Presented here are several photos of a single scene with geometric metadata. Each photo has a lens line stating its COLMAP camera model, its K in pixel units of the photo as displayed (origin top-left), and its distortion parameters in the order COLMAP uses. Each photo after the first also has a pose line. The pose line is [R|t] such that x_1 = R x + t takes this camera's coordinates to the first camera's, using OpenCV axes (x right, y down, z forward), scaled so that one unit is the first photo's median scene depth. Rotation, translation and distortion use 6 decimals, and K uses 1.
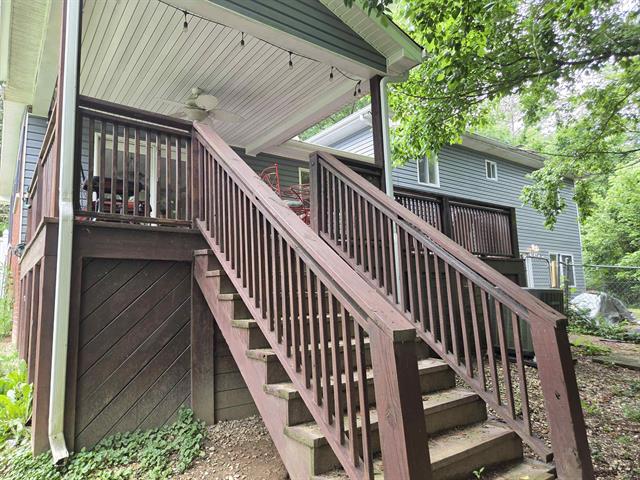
lens RADIAL K [[439.3, 0, 307.6], [0, 439.3, 241.9], [0, 0, 1]] dist [0.002742, 0.002371]
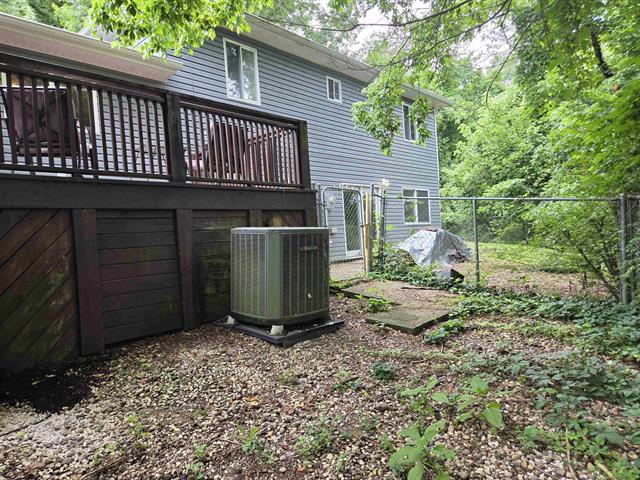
lens RADIAL K [[430.0, 0, 317.6], [0, 430.0, 238.5], [0, 0, 1]] dist [0.074293, -0.062348]
pose [[0.979522, -0.038139, 0.197690, 0.251890], [0.013580, 0.992174, 0.124126, 0.022019], [-0.200877, -0.118900, 0.972374, 0.187655]]
